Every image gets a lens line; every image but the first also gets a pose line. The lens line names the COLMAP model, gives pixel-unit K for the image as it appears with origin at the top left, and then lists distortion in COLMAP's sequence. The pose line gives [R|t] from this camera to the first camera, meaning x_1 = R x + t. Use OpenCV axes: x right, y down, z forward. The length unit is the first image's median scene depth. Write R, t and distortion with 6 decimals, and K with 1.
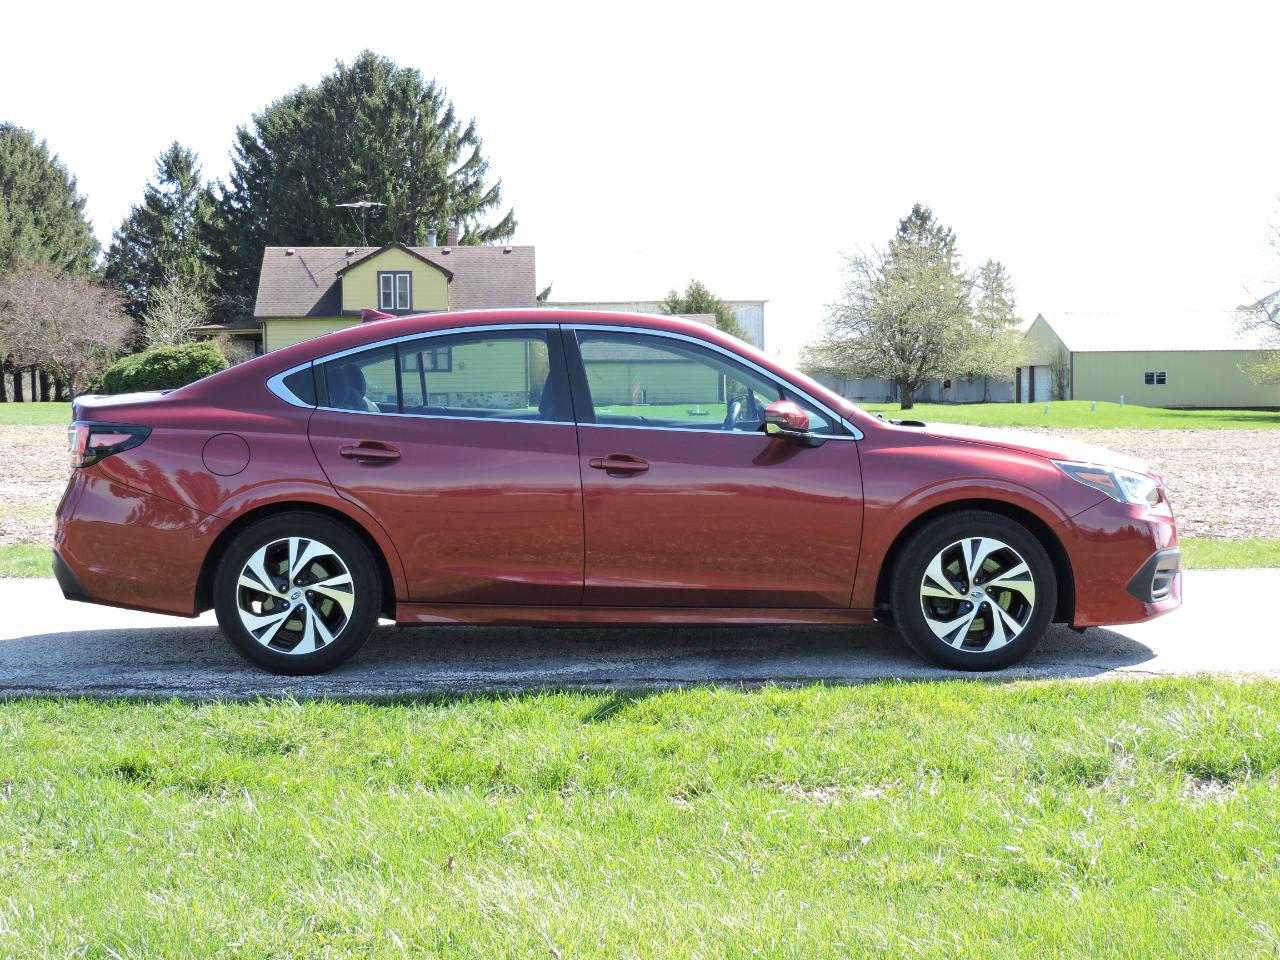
lens RADIAL K [[2089.5, 0, 648.1], [0, 2089.5, 477.4], [0, 0, 1]] dist [-0.019378, -0.123167]
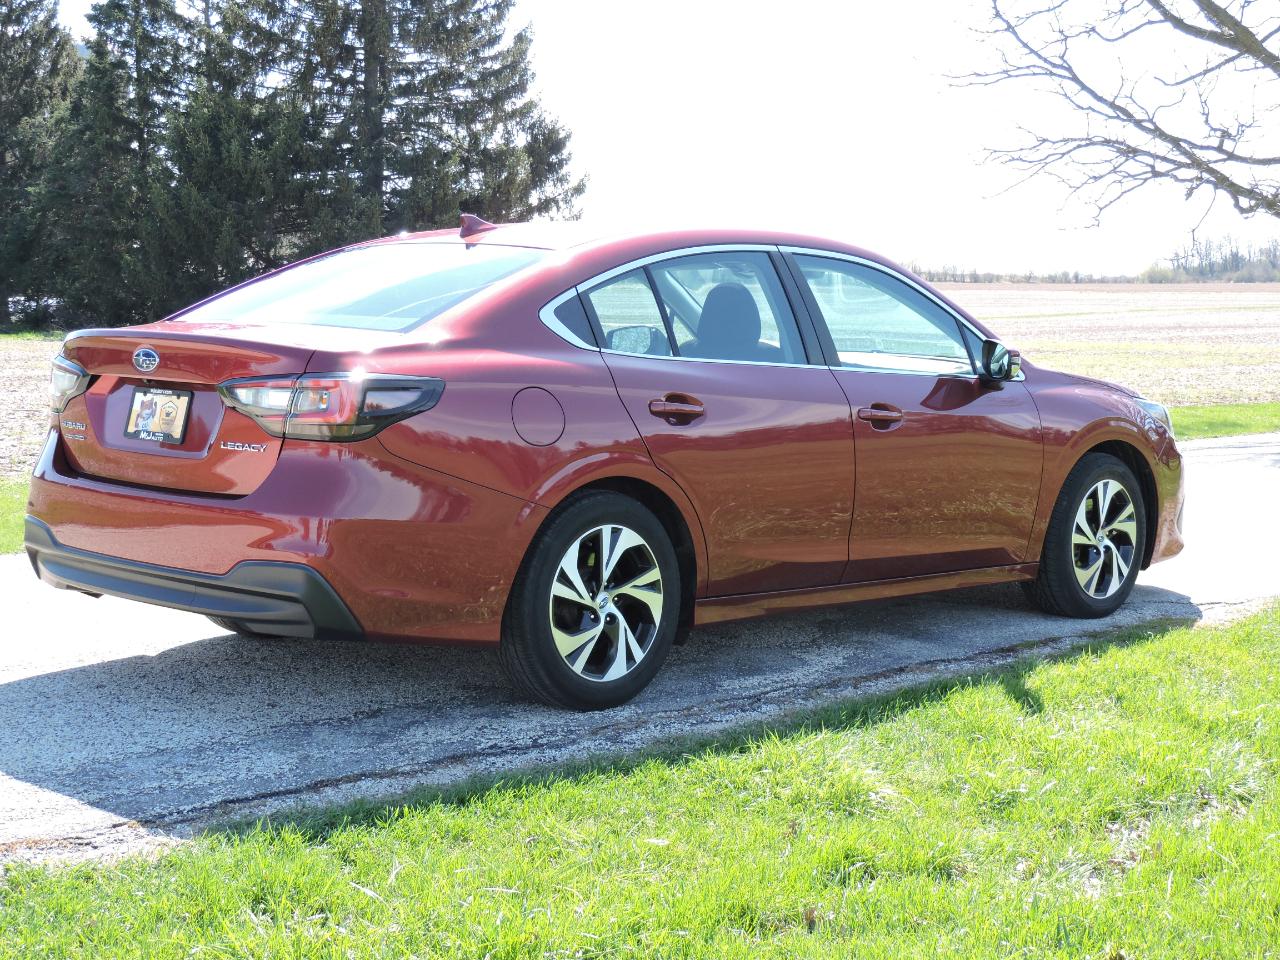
lens RADIAL K [[2089.5, 0, 648.1], [0, 2089.5, 477.4], [0, 0, 1]] dist [-0.019378, -0.123167]
pose [[0.725708, -0.048485, 0.686293, -0.658428], [0.017218, 0.998481, 0.052333, -0.026547], [-0.687788, -0.026162, 0.725440, 0.441164]]
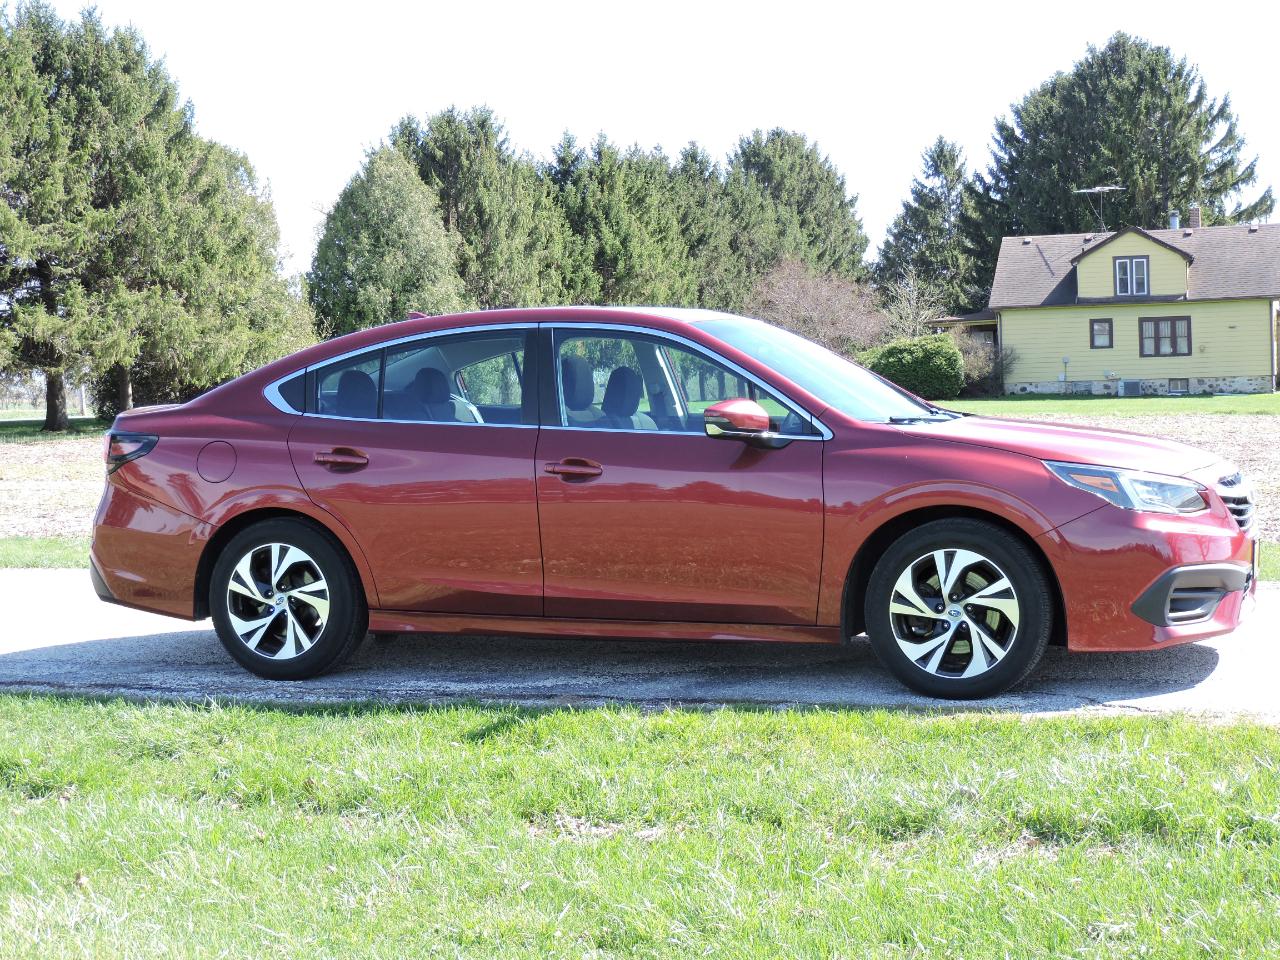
lens RADIAL K [[2089.5, 0, 648.1], [0, 2089.5, 477.4], [0, 0, 1]] dist [-0.019378, -0.123167]
pose [[0.929206, -0.004311, -0.369538, 0.364122], [0.006157, 0.999974, 0.003816, -0.005801], [0.369512, -0.005821, 0.929208, 0.127155]]
